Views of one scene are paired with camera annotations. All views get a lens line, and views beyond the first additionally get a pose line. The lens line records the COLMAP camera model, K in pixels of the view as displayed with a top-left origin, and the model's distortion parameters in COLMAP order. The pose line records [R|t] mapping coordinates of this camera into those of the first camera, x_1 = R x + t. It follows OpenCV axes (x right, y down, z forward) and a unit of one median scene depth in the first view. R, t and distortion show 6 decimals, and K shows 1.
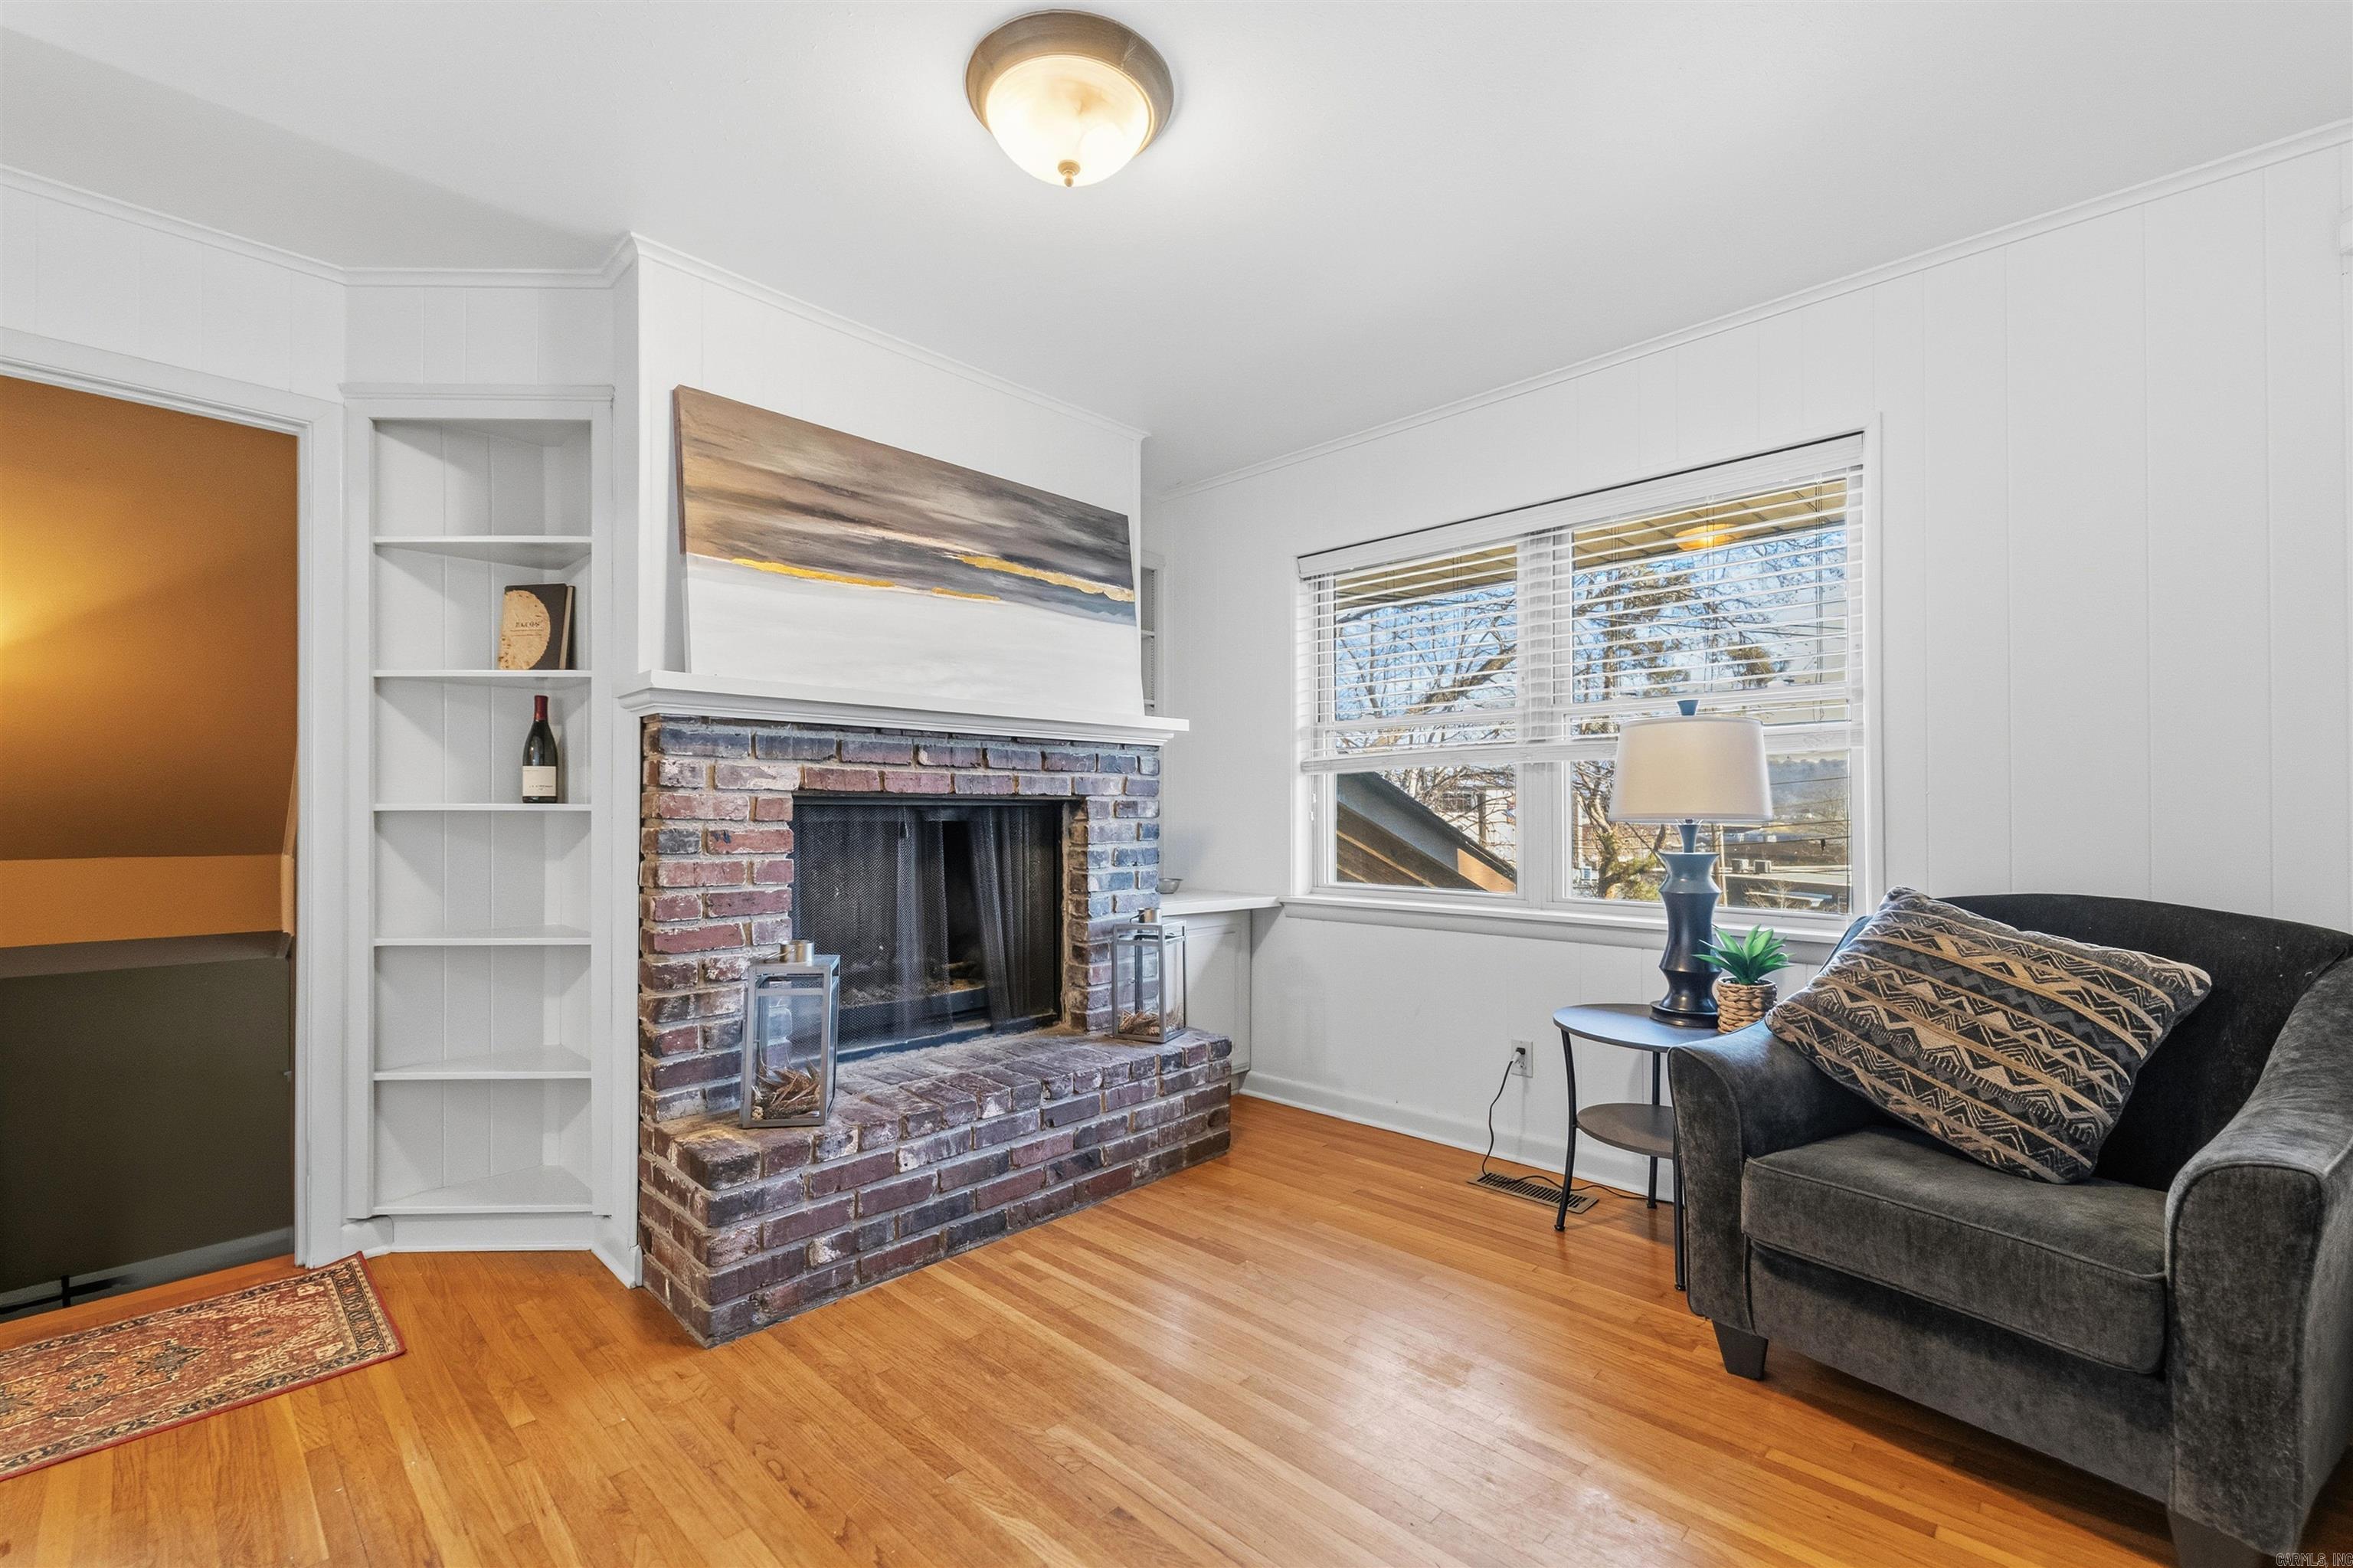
lens RADIAL K [[985.8, 0, 1163.3], [0, 985.8, 807.2], [0, 0, 1]] dist [0.002386, -0.000961]
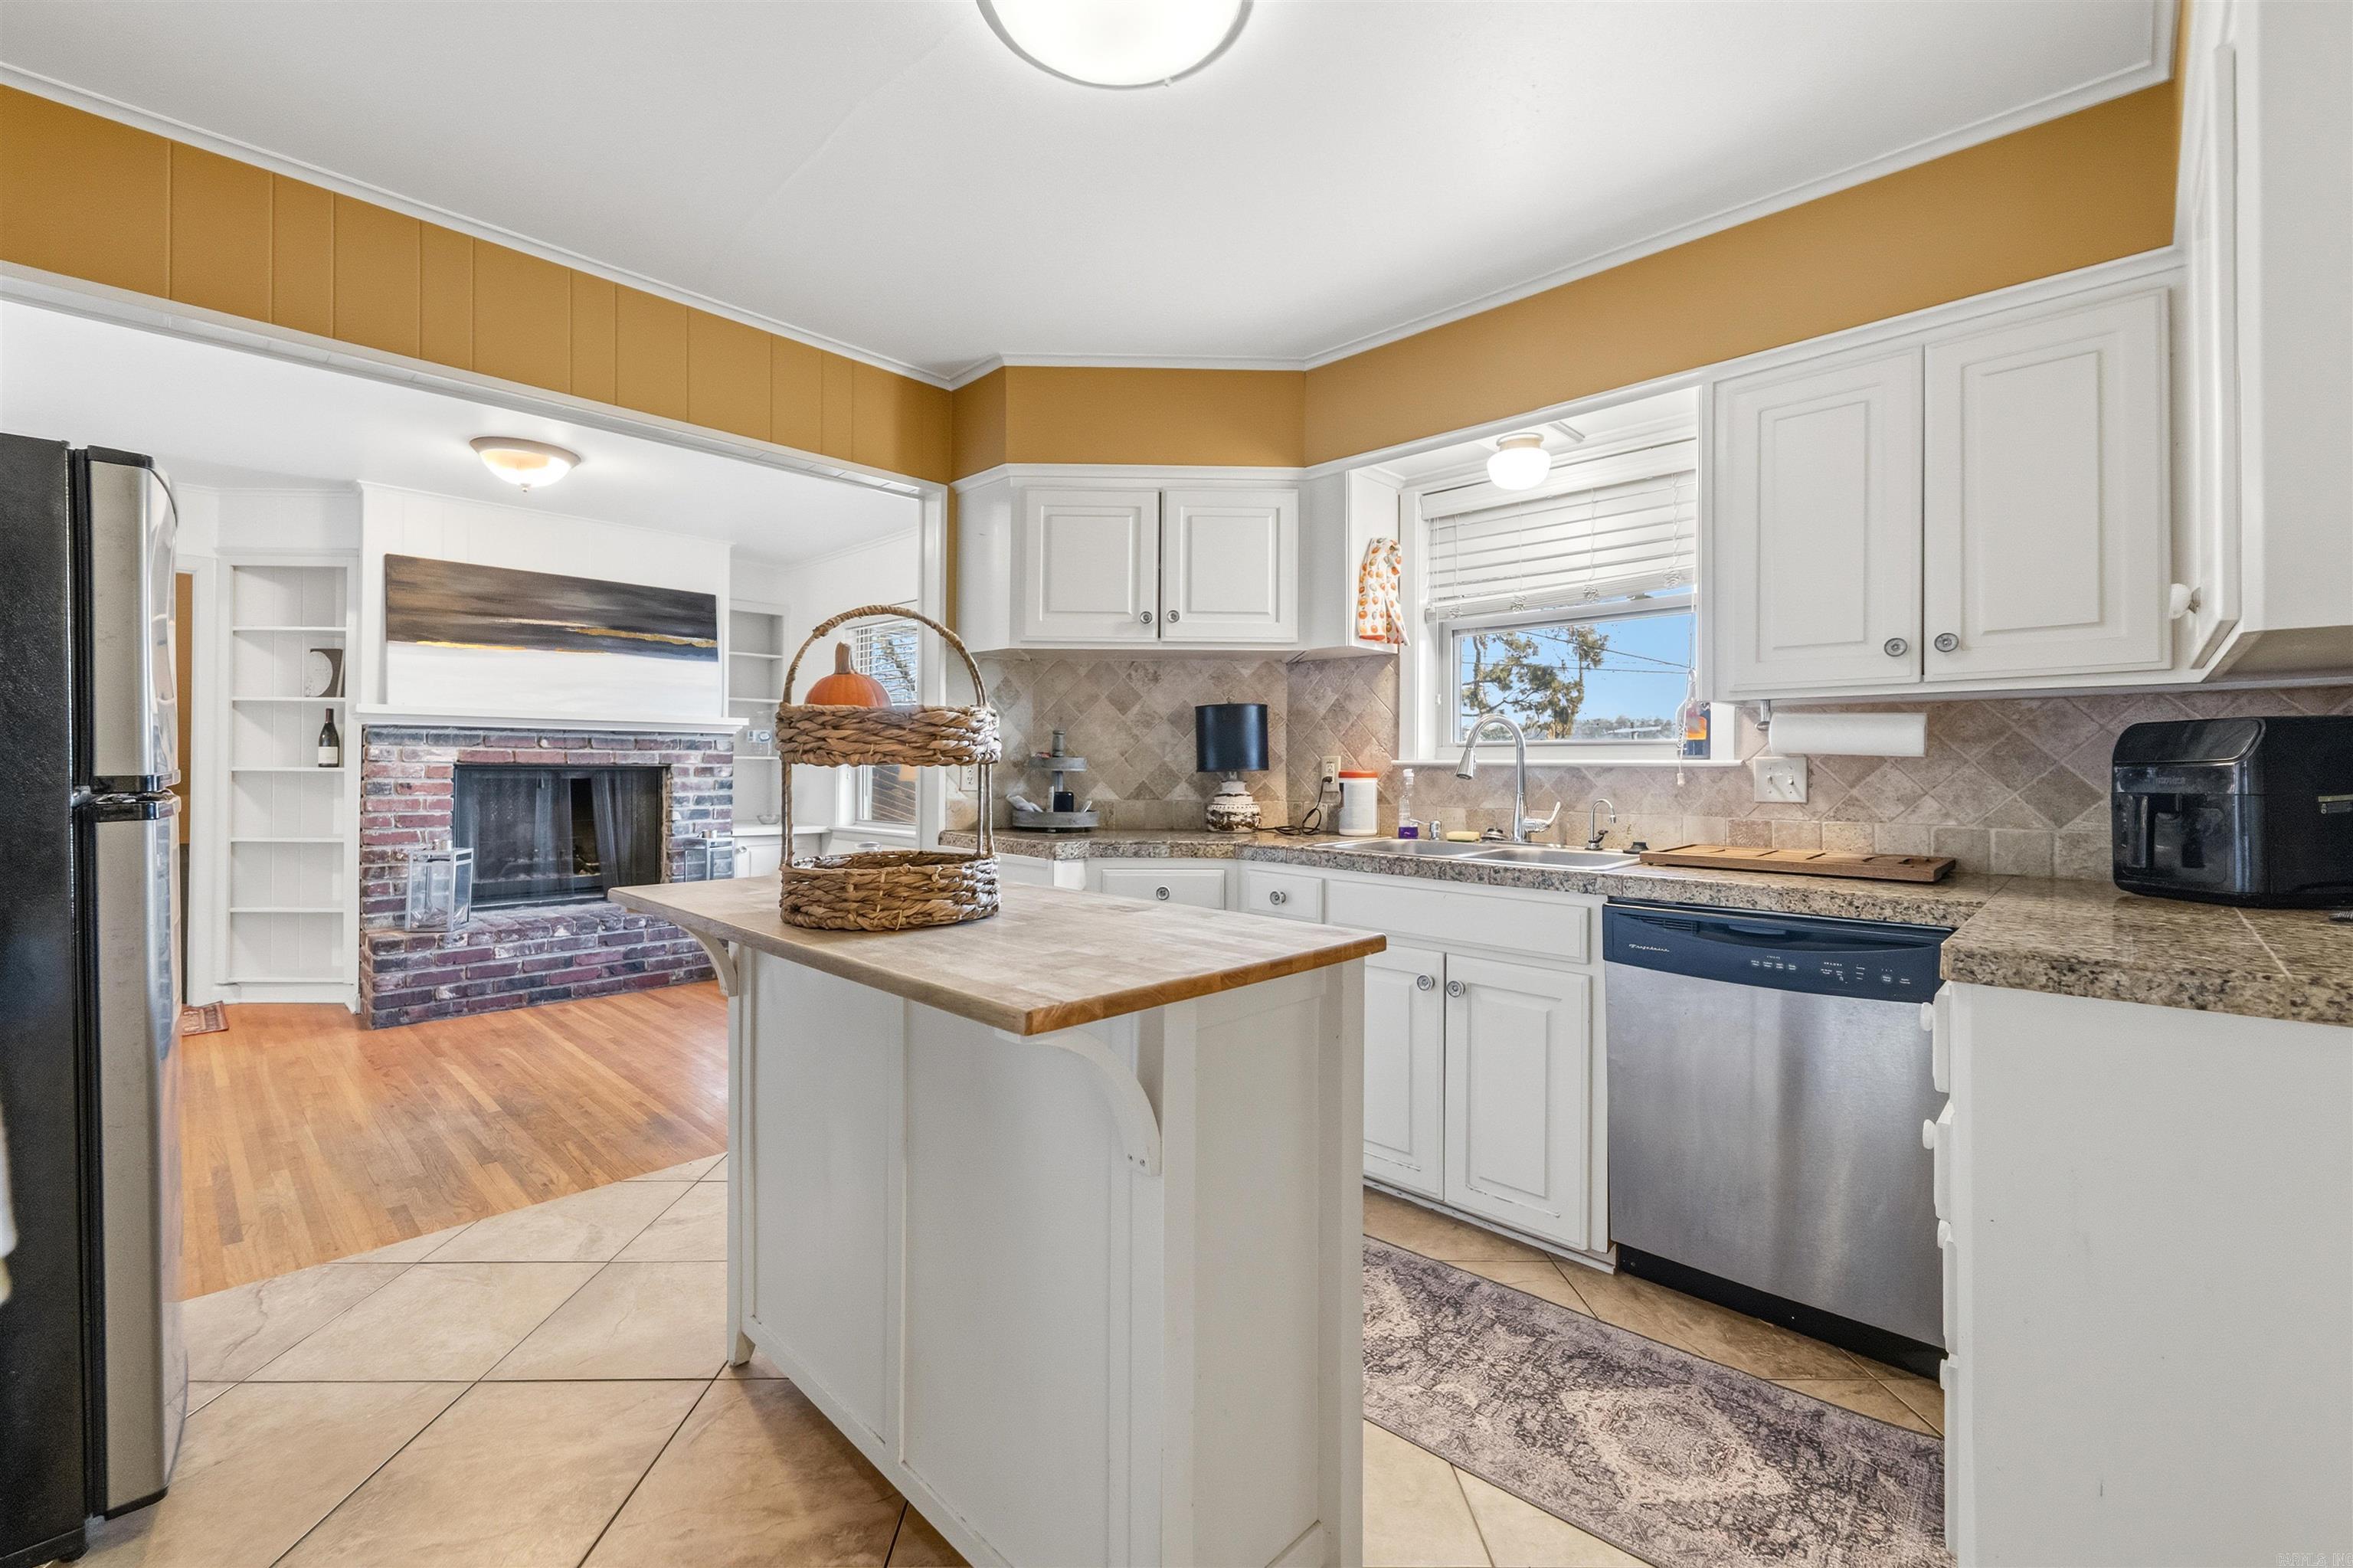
lens RADIAL K [[985.8, 0, 1184.9], [0, 985.8, 760.5], [0, 0, 1]] dist [0.002386, -0.000961]
pose [[0.999959, 0.009012, 0.000860, 1.023814], [-0.009013, 0.999959, 0.001033, -0.034483], [-0.000851, -0.001041, 0.999999, -0.894849]]
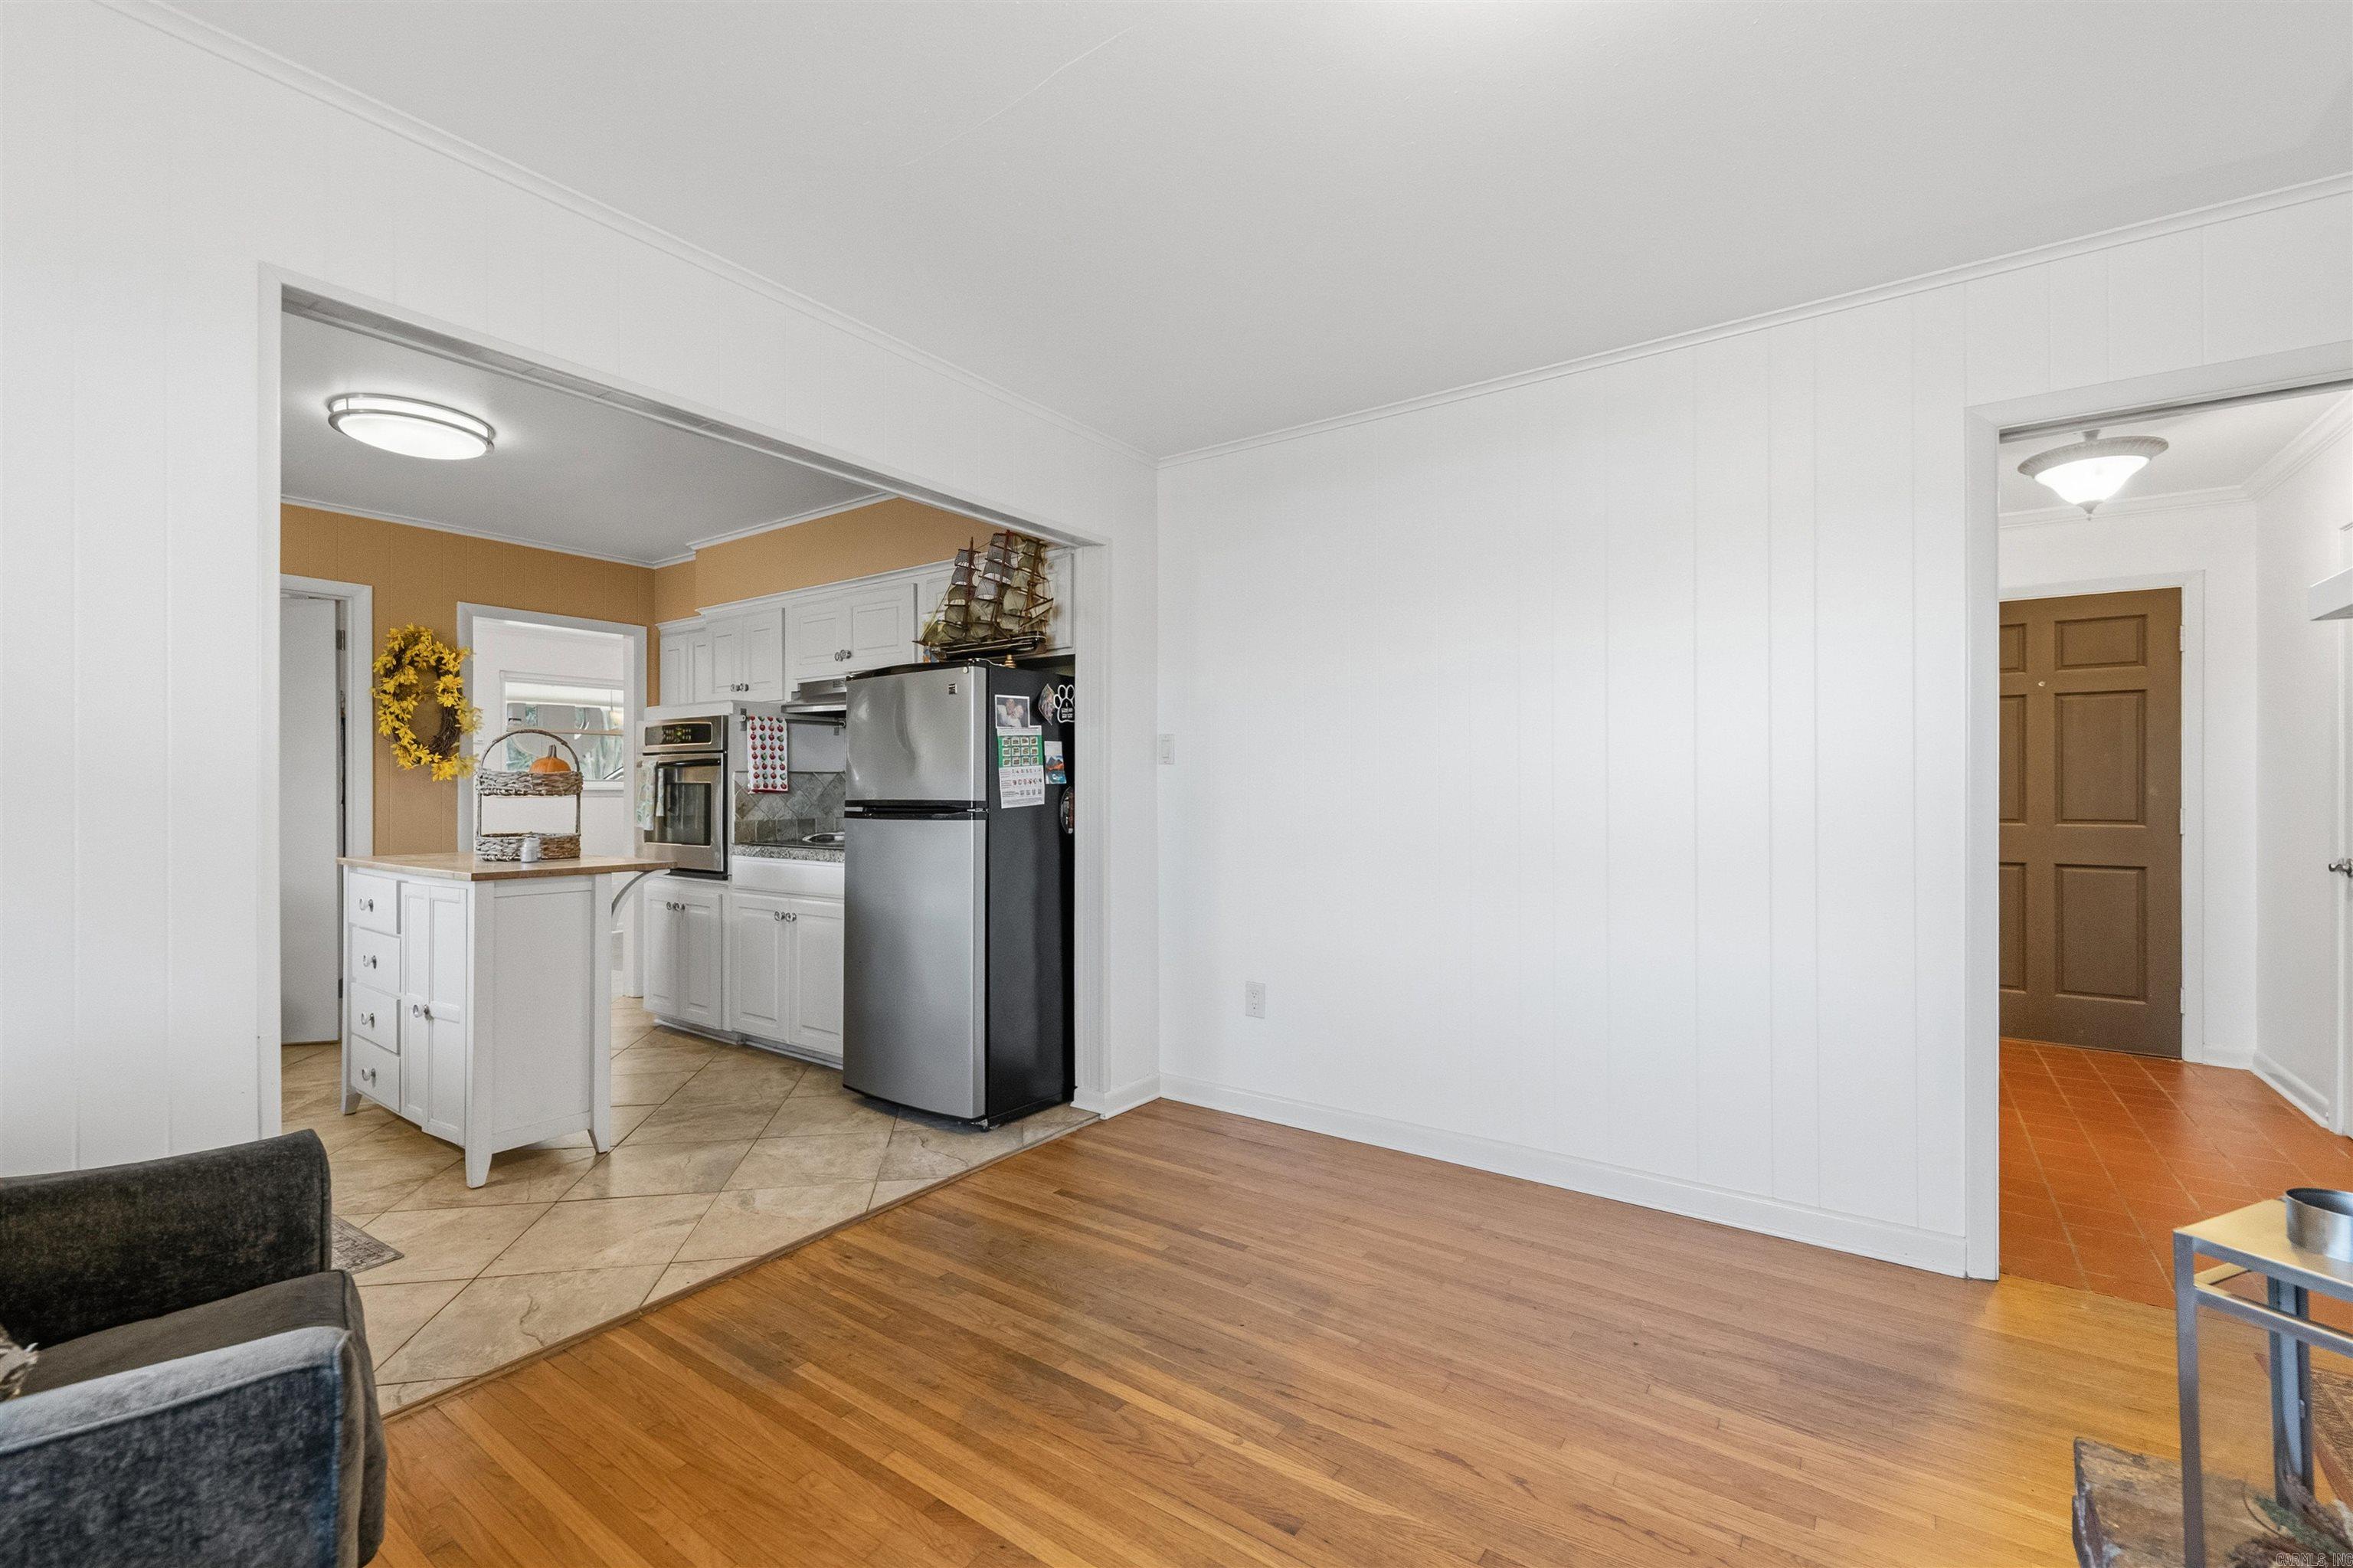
lens RADIAL K [[985.8, 0, 1180.8], [0, 985.8, 790.9], [0, 0, 1]] dist [0.002386, -0.000961]
pose [[-0.988610, 0.007959, -0.150290, 0.137411], [0.007848, 0.999968, 0.001328, -0.029887], [0.150296, 0.000134, -0.988641, 1.227834]]
